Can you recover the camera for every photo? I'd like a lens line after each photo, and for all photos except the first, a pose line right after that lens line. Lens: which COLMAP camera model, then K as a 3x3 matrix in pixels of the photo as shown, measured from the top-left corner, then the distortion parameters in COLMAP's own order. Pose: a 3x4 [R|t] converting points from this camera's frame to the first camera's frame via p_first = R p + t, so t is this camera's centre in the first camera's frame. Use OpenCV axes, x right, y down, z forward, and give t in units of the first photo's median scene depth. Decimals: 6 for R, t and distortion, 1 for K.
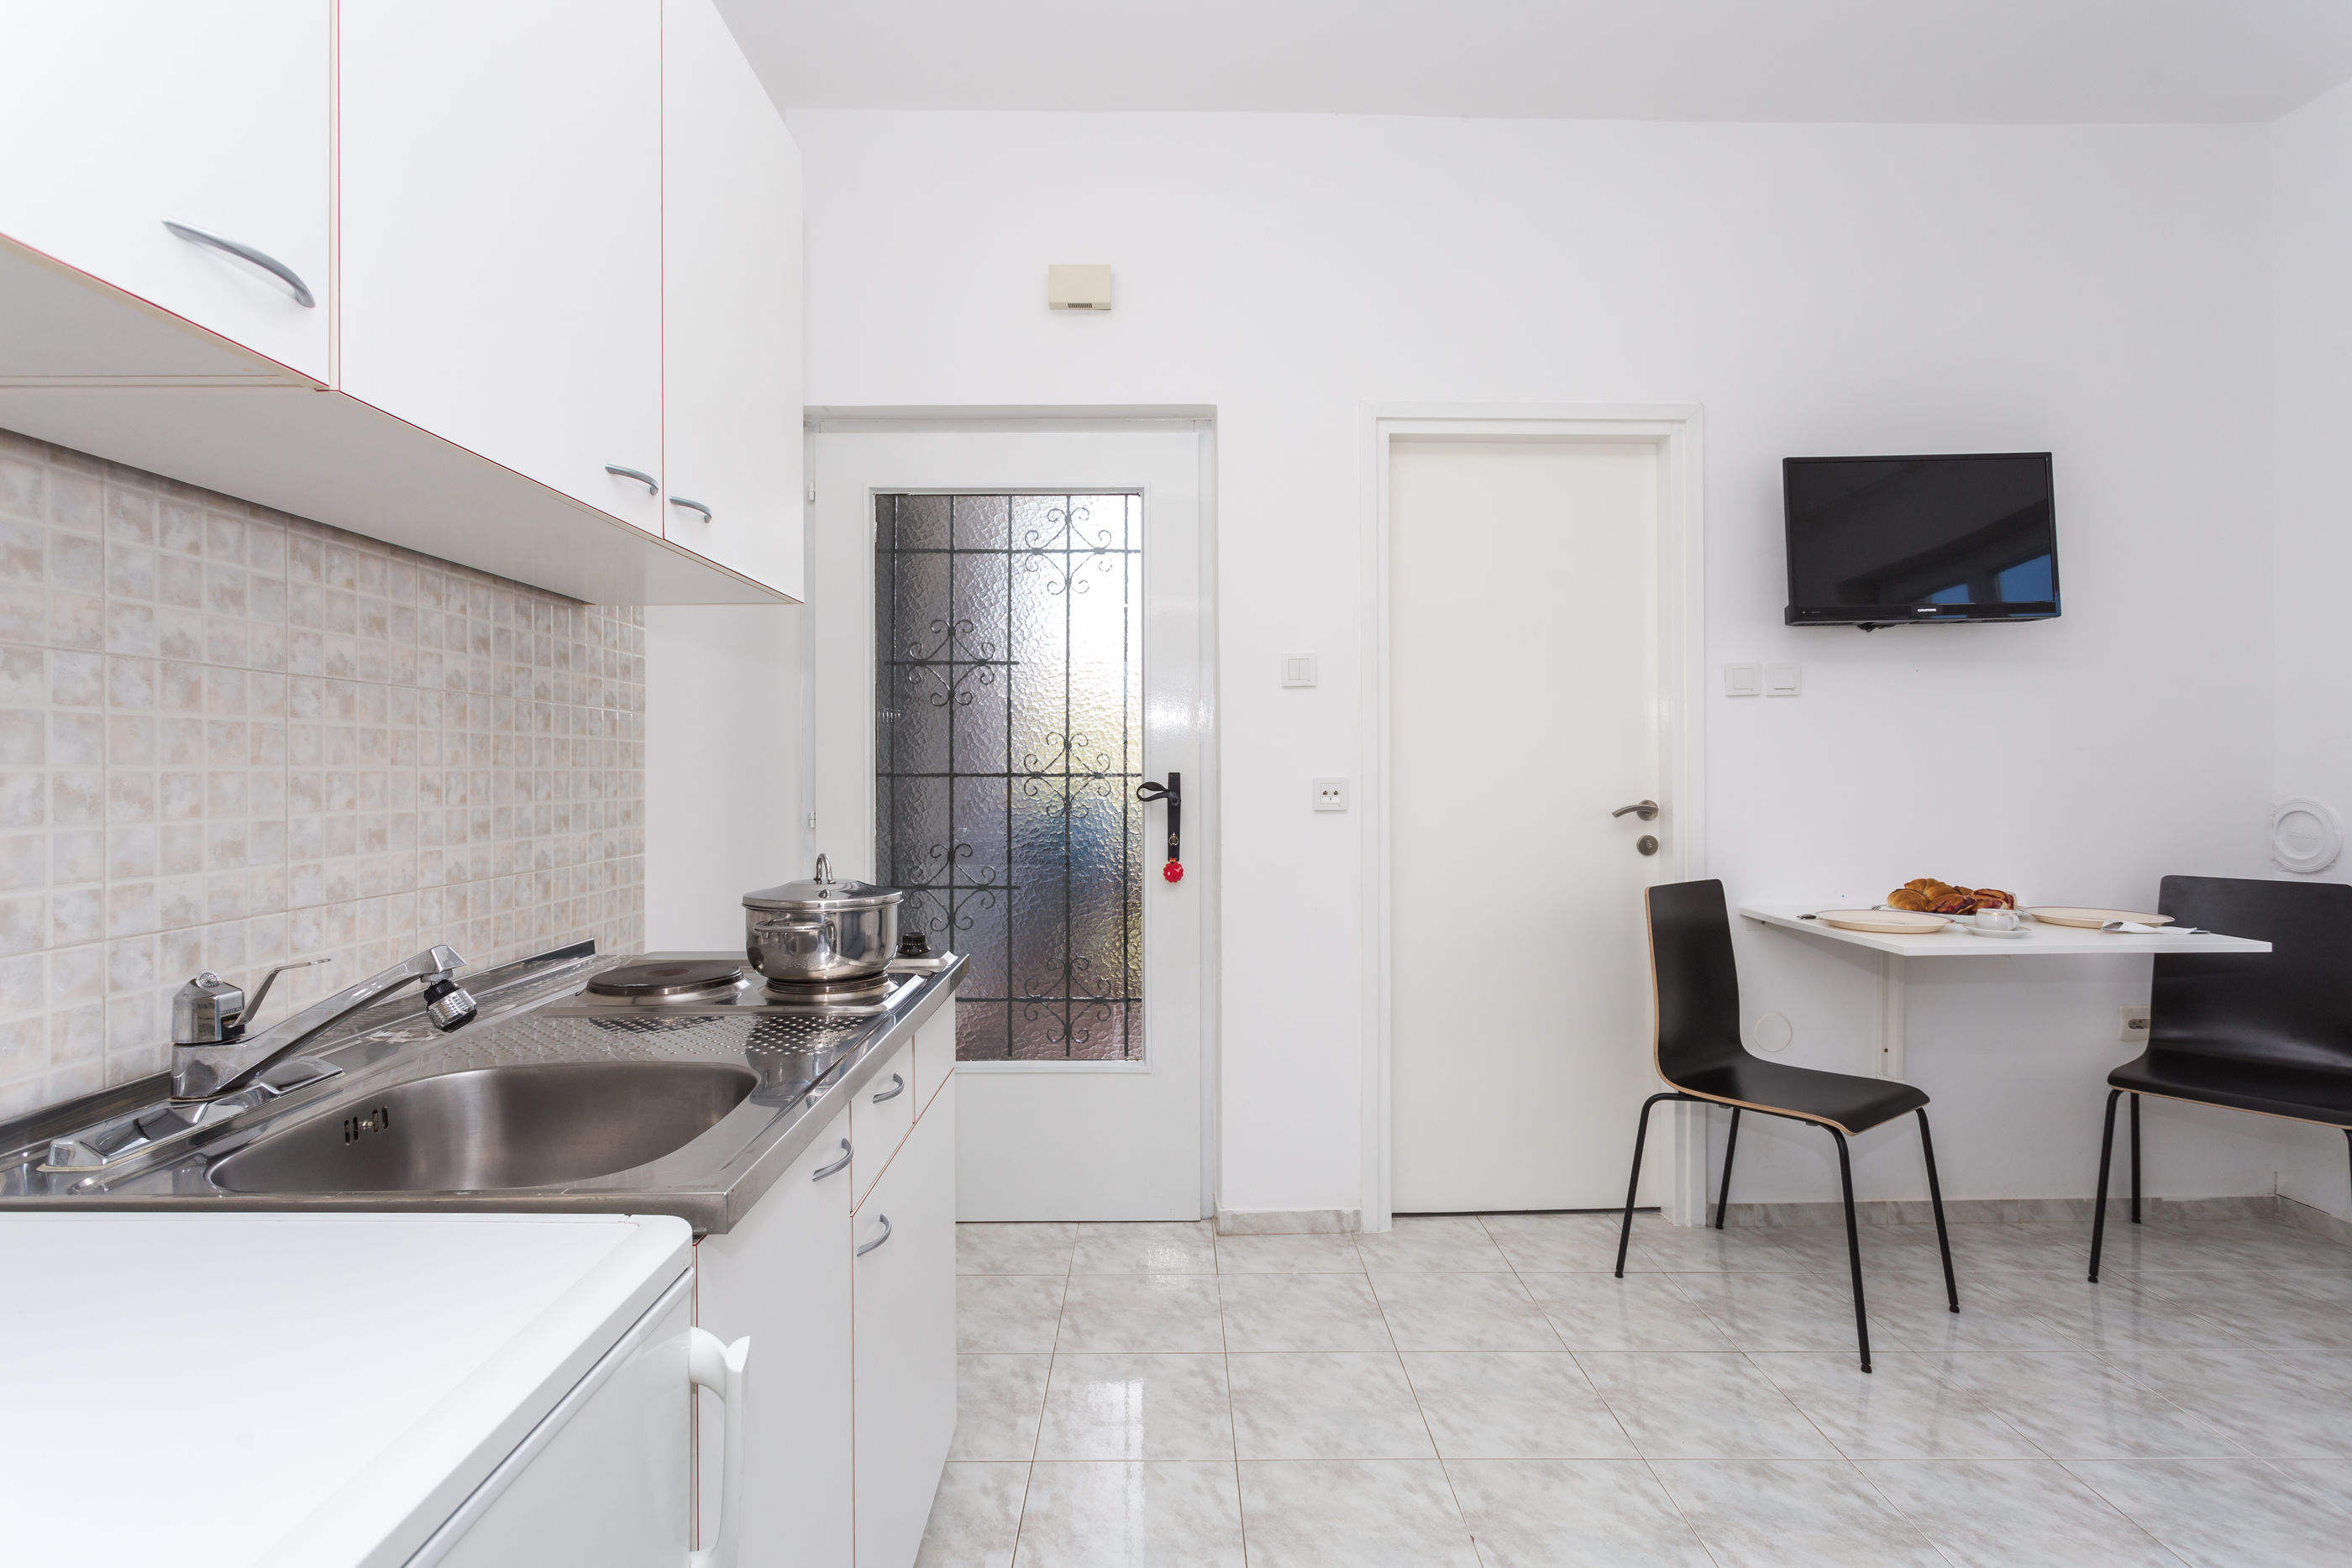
lens RADIAL K [[1104.5, 0, 1154.1], [0, 1104.5, 763.4], [0, 0, 1]] dist [0.004905, 0.000598]
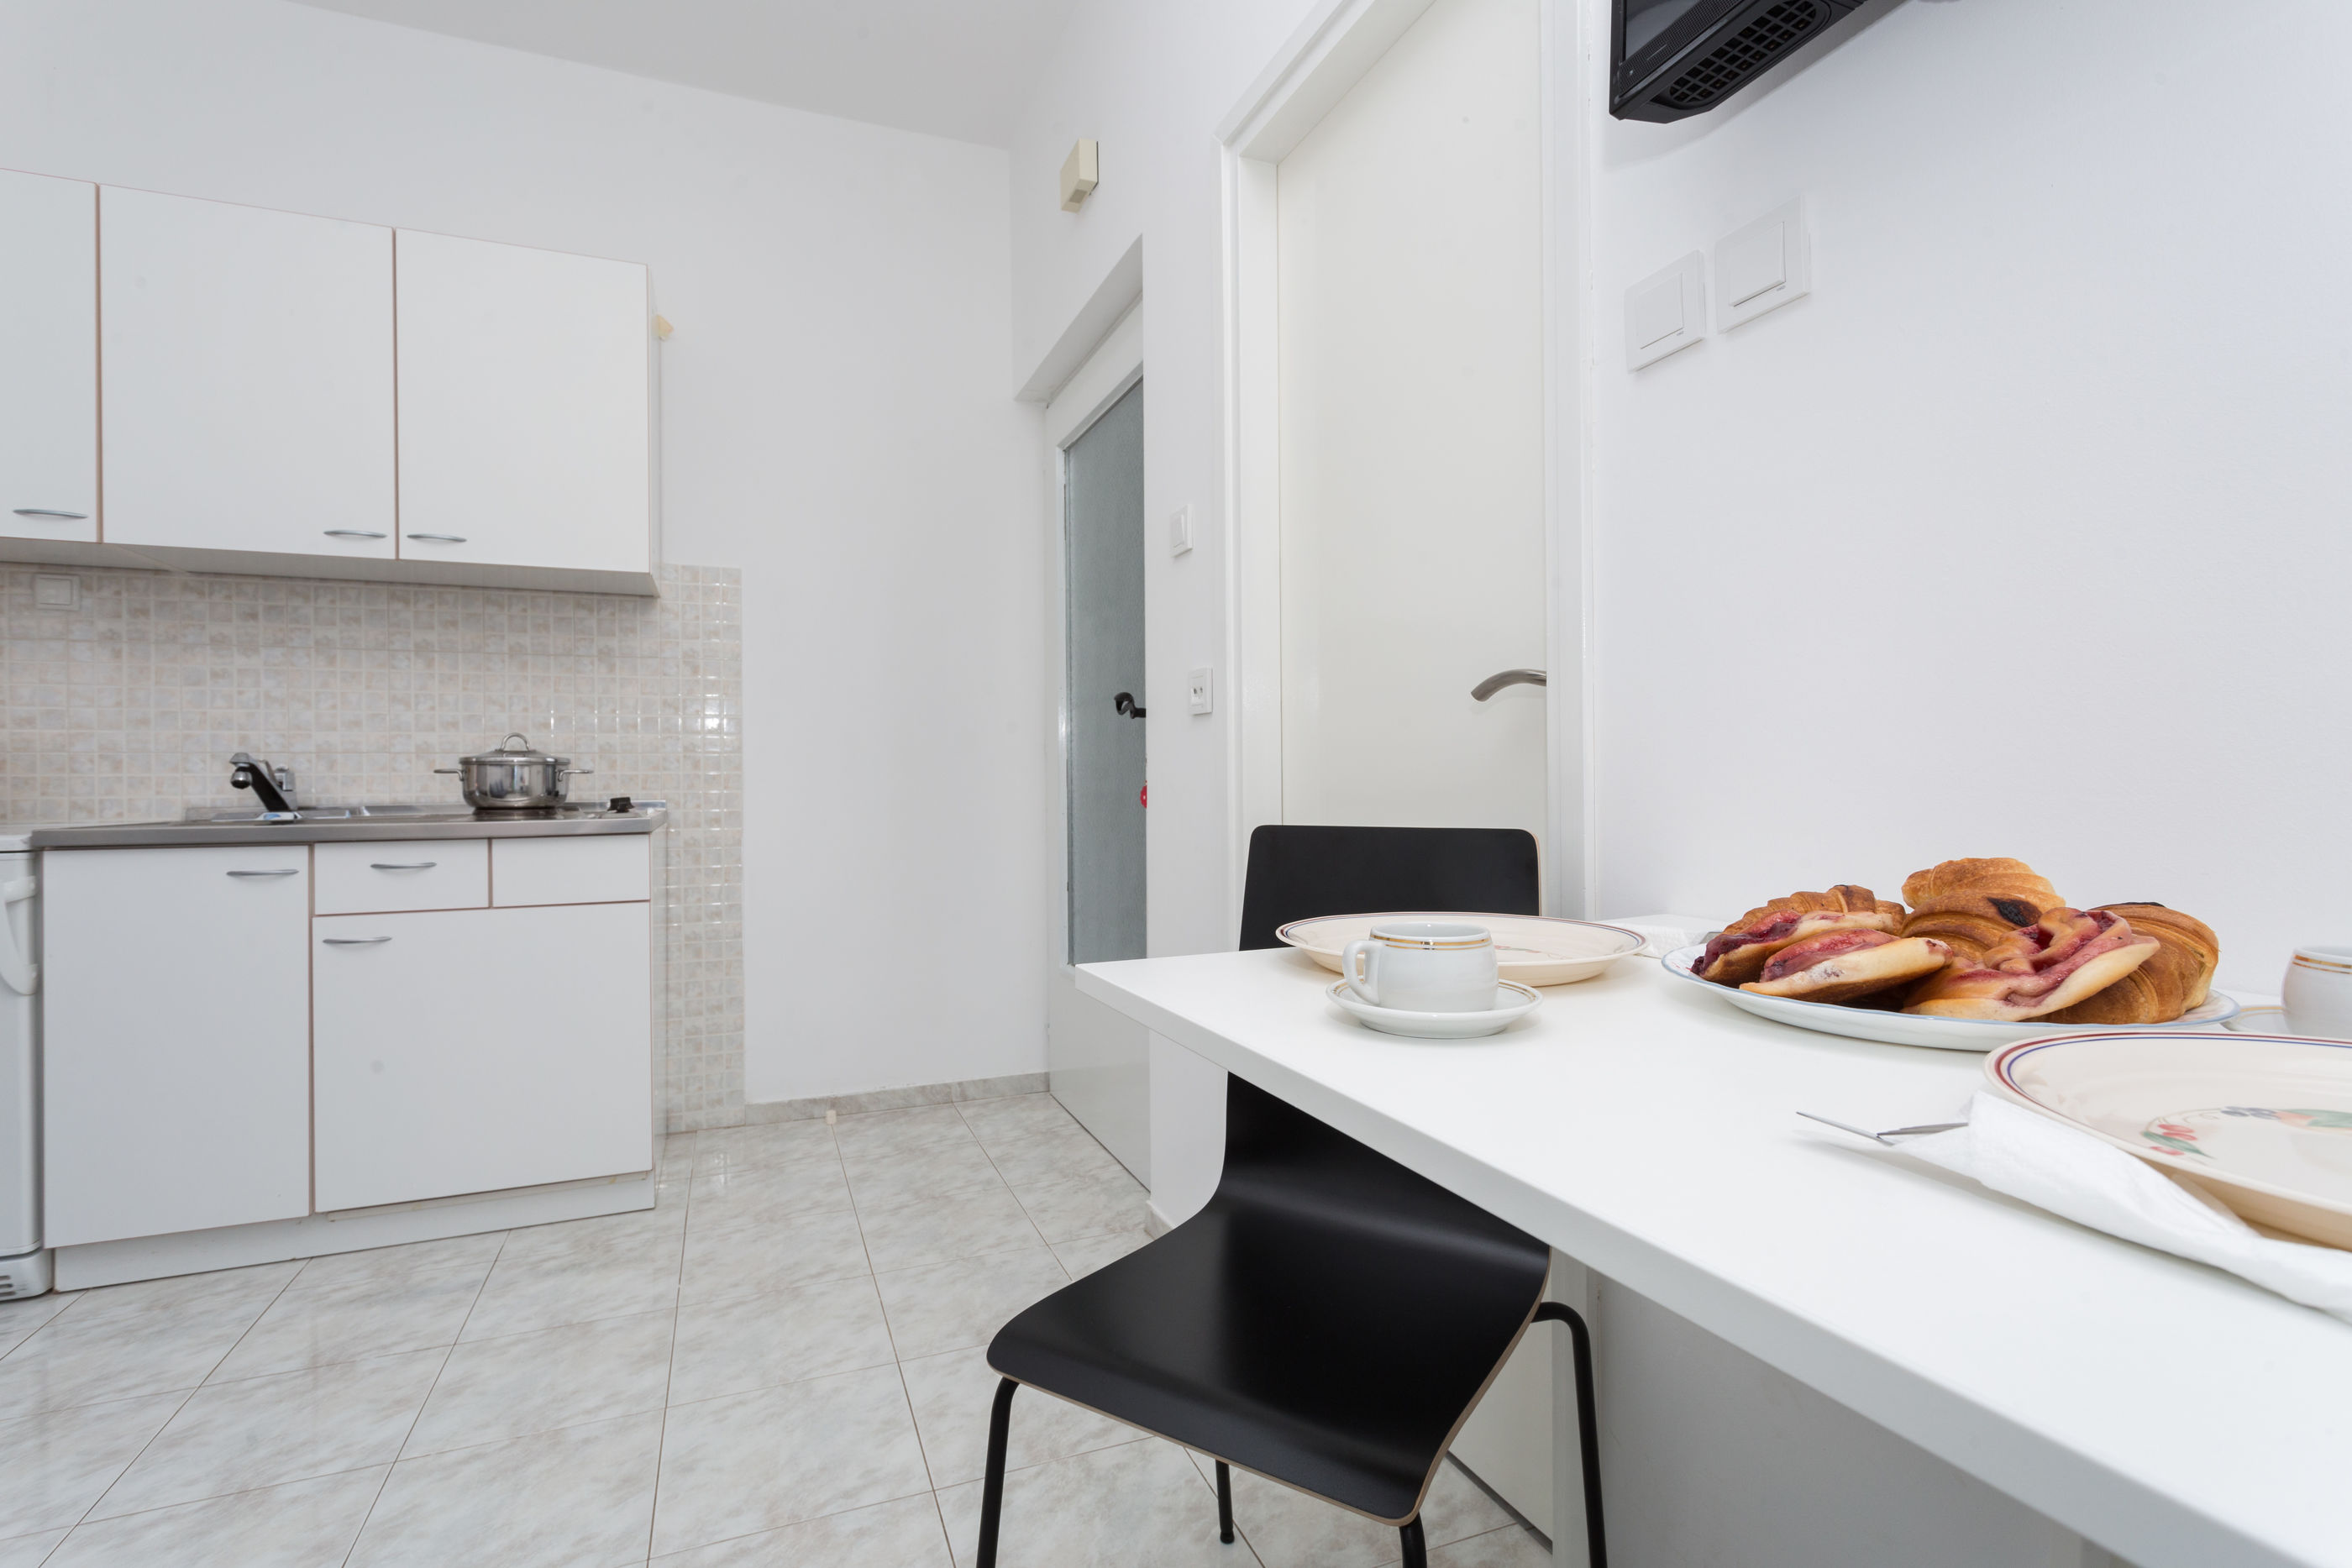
lens RADIAL K [[1104.5, 0, 1192.6], [0, 1104.5, 762.1], [0, 0, 1]] dist [0.004905, 0.000598]
pose [[0.369095, -0.024109, -0.929079, 0.900341], [0.012954, 0.999700, -0.020796, 0.100841], [0.929301, -0.004360, 0.369296, 0.772817]]
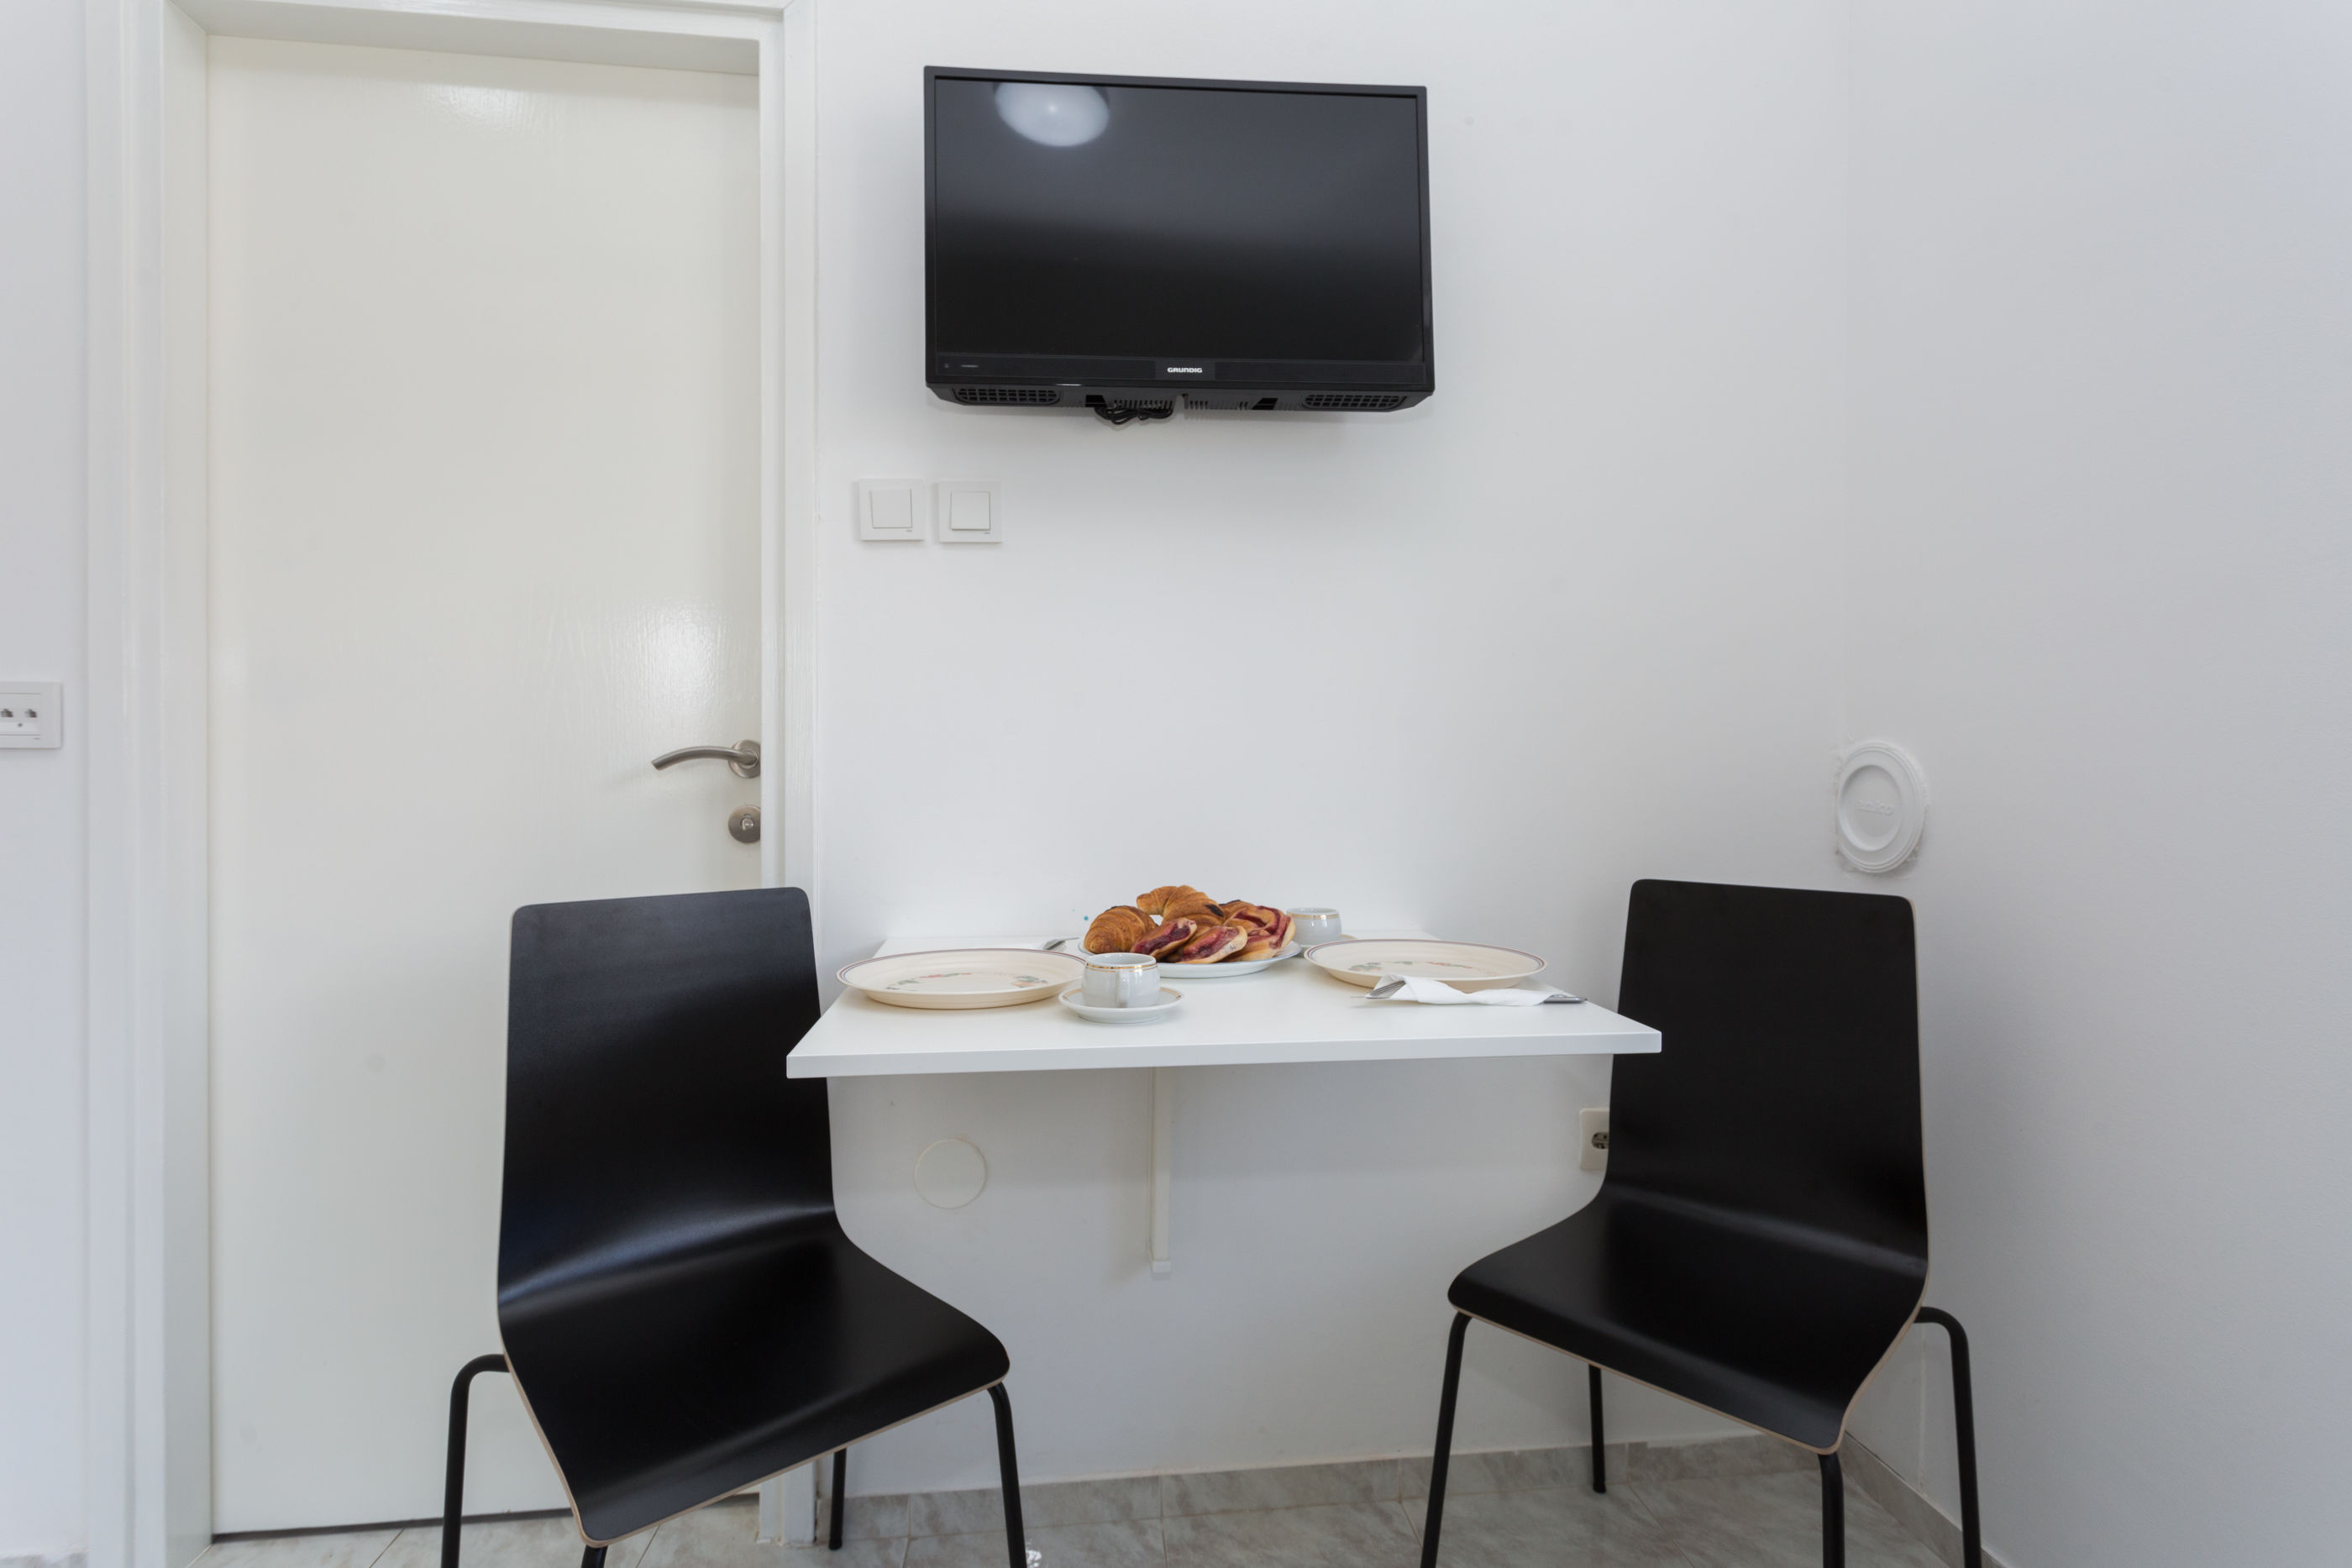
lens RADIAL K [[1023.2, 0, 1184.2], [0, 1023.2, 783.0], [0, 0, 1]] dist [-0.001085, -0.001057]
pose [[0.997020, 0.006560, 0.076861, 0.679020], [-0.006846, 0.999971, 0.003469, 0.055418], [-0.076836, -0.003984, 0.997036, 0.534489]]
